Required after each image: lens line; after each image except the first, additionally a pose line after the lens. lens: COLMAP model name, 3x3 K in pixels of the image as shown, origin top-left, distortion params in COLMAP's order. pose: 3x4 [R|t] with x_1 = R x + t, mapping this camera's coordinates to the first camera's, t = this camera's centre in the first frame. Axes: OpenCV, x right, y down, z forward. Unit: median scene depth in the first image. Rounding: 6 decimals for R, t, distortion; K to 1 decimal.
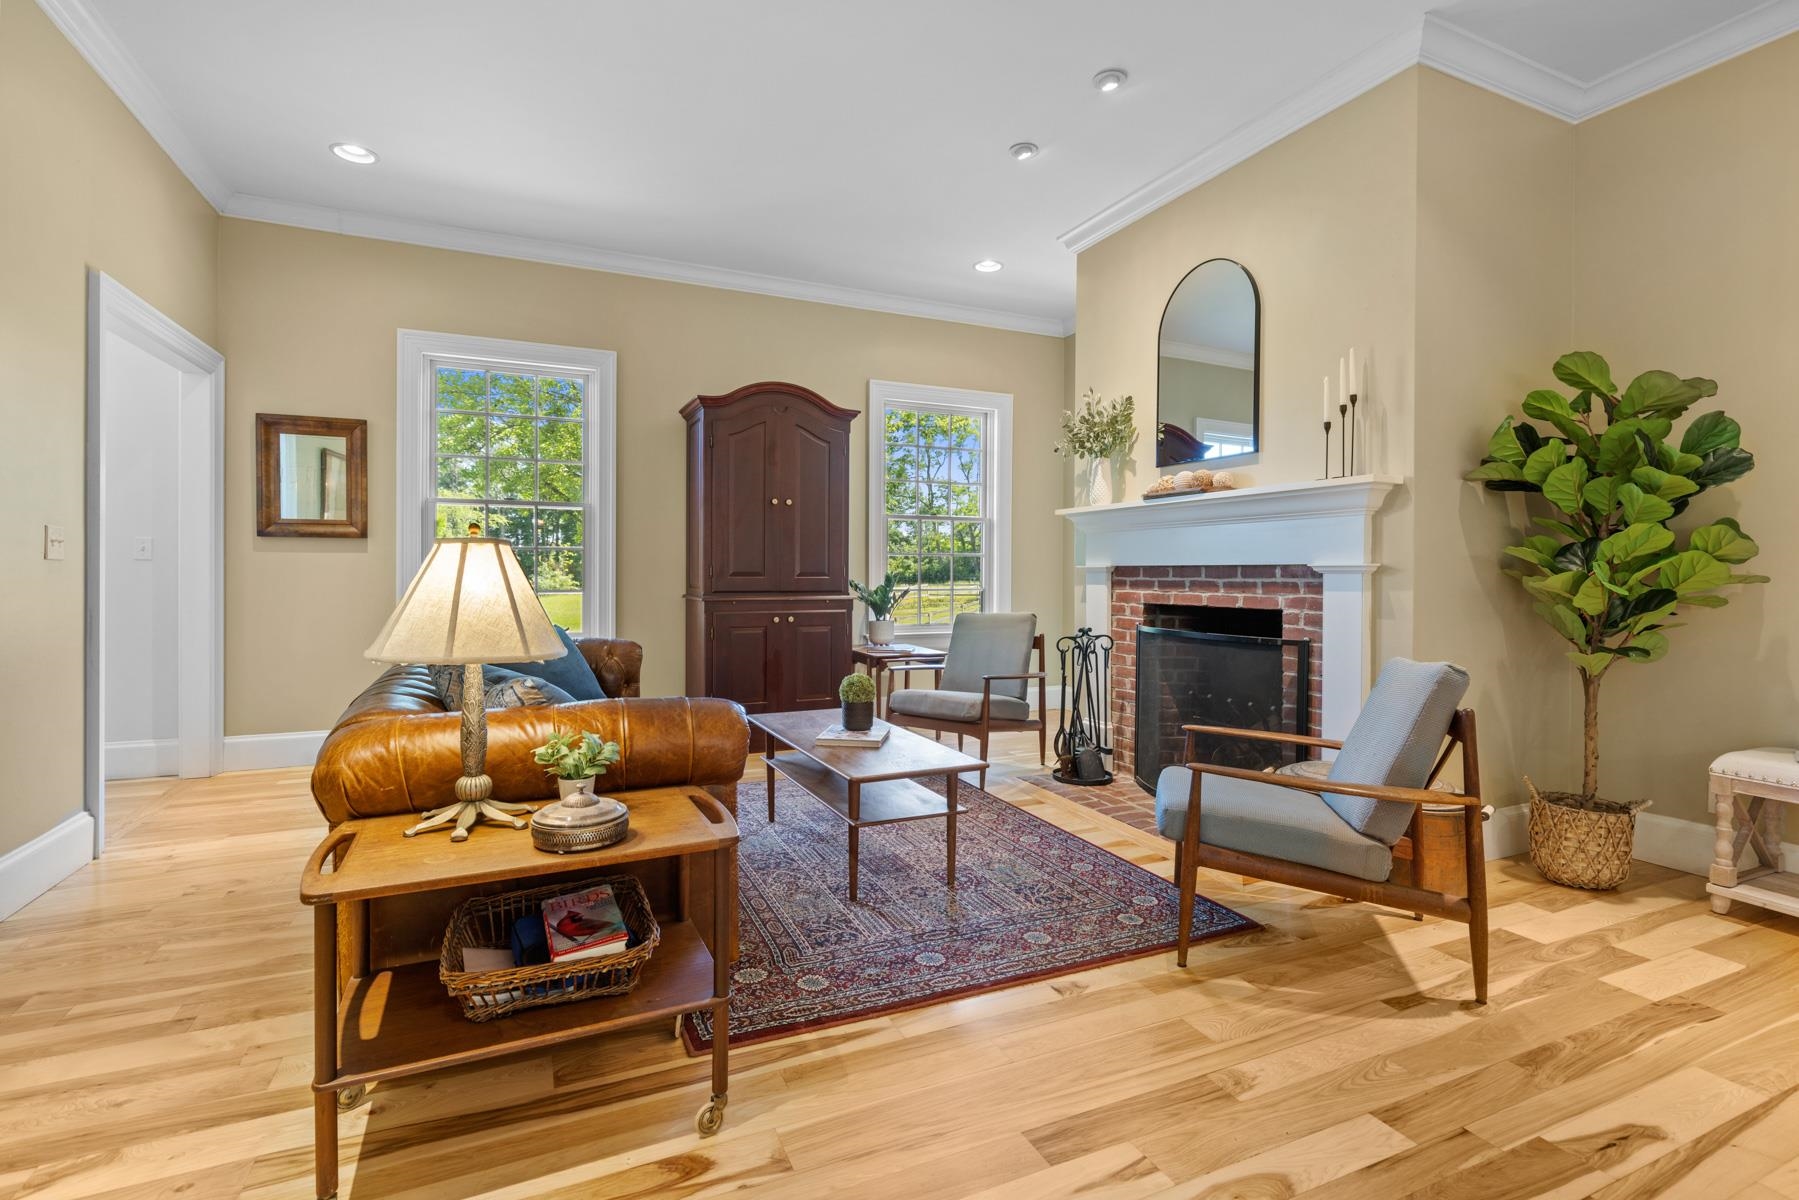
lens RADIAL K [[847.0, 0, 908.3], [0, 847.0, 587.7], [0, 0, 1]] dist [-0.002626, -0.000605]
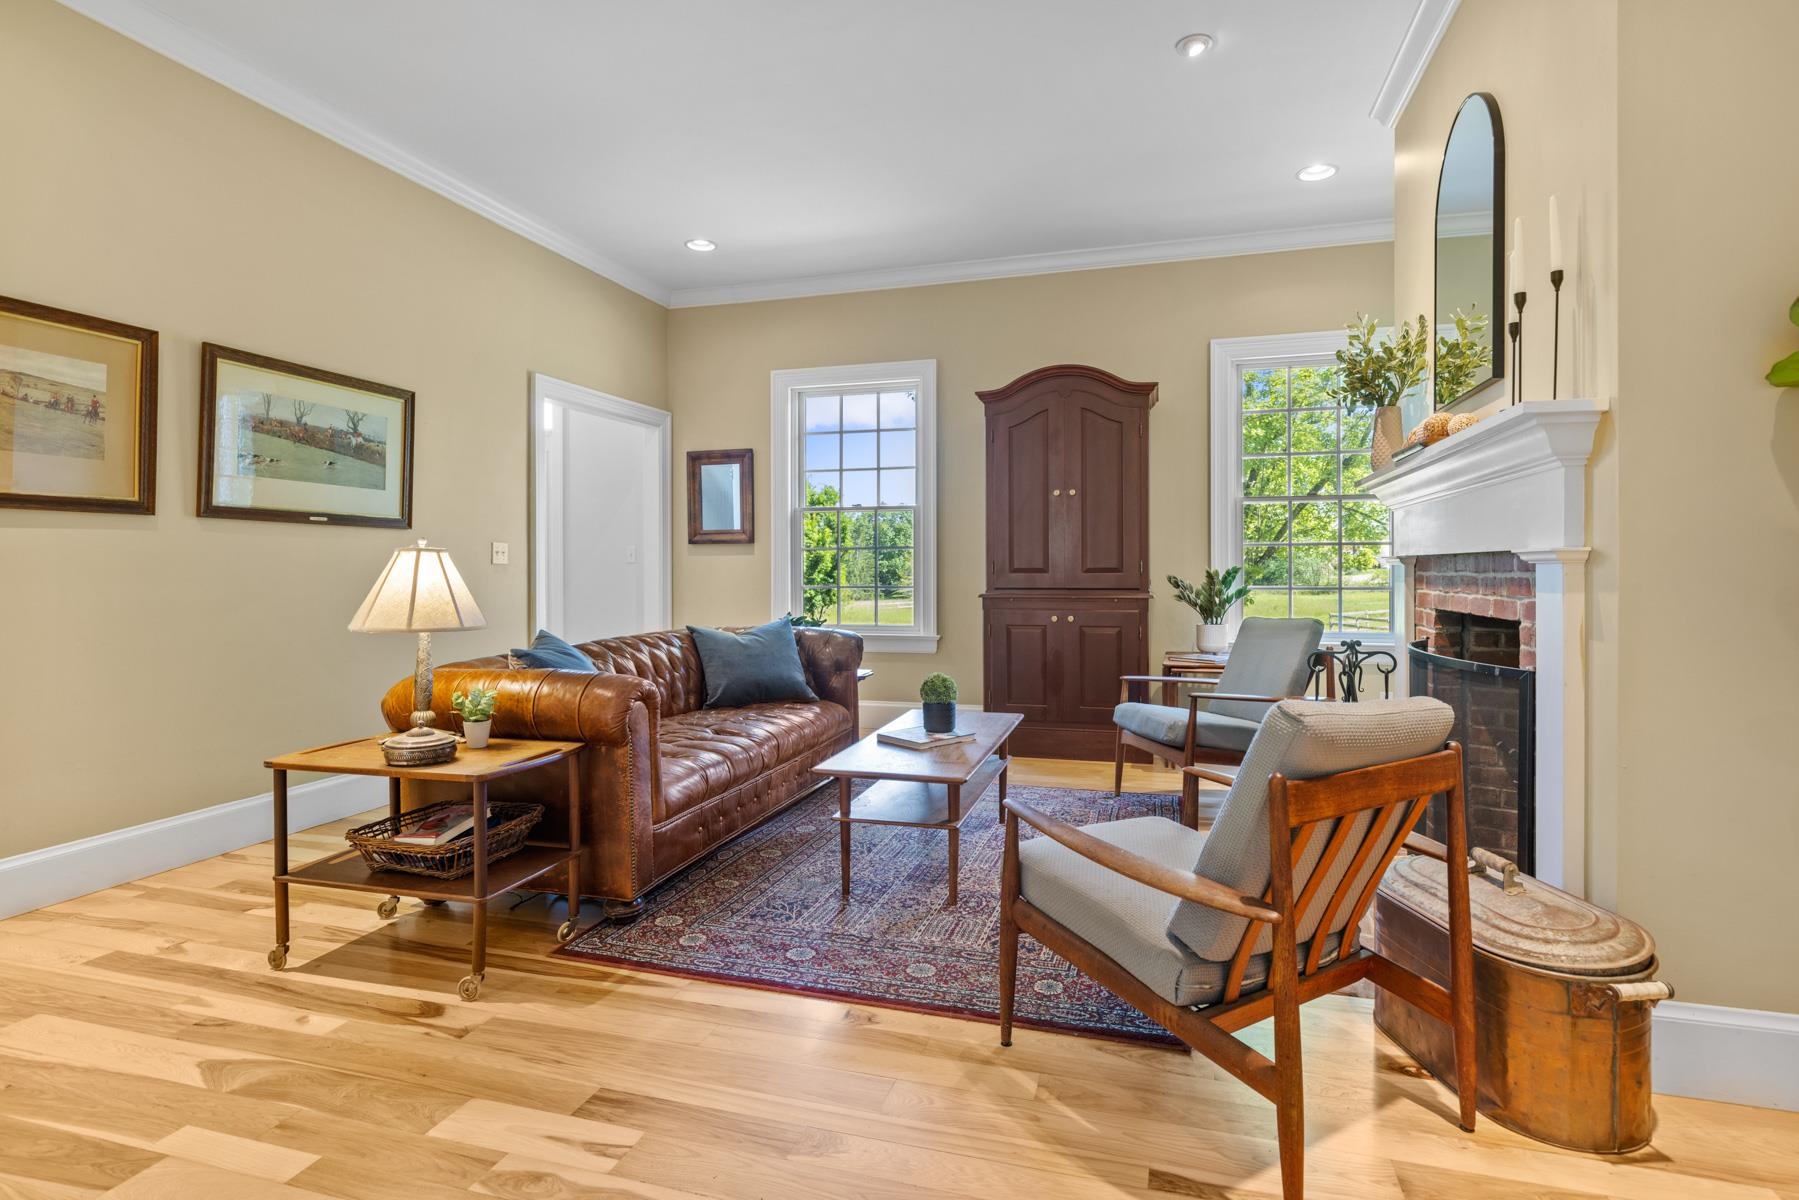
lens RADIAL K [[922.3, 0, 901.1], [0, 922.3, 580.9], [0, 0, 1]] dist [-0.002406, -0.000110]
pose [[0.749042, 0.001515, -0.662521, 0.690210], [-0.004700, 0.999984, -0.003028, -0.000115], [0.662506, 0.005382, 0.749038, 0.213318]]
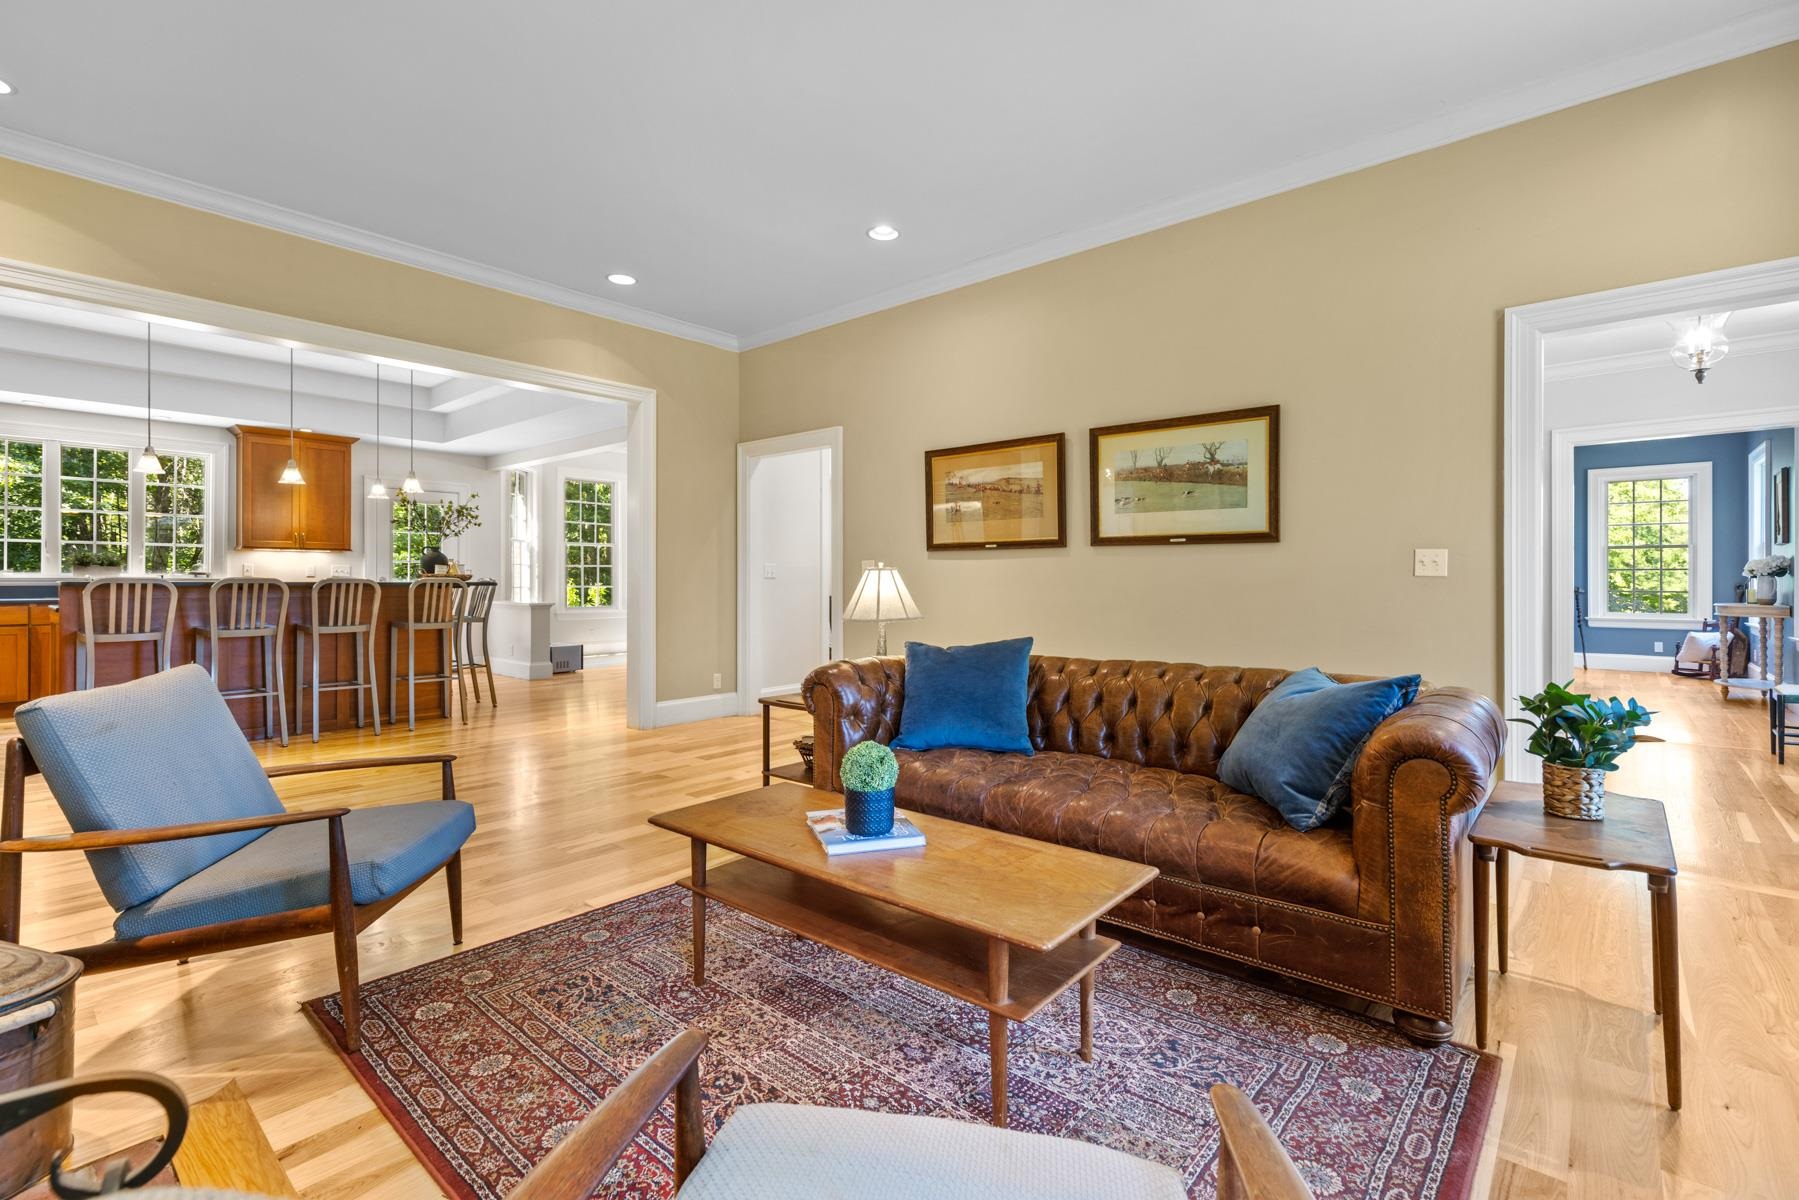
lens RADIAL K [[809.8, 0, 906.3], [0, 809.8, 573.8], [0, 0, 1]] dist [0.003052, 0.000522]
pose [[-0.910529, -0.008467, -0.413358, 0.192380], [-0.011736, 0.999917, 0.005369, -0.033207], [0.413278, 0.009740, -0.910553, 1.794338]]
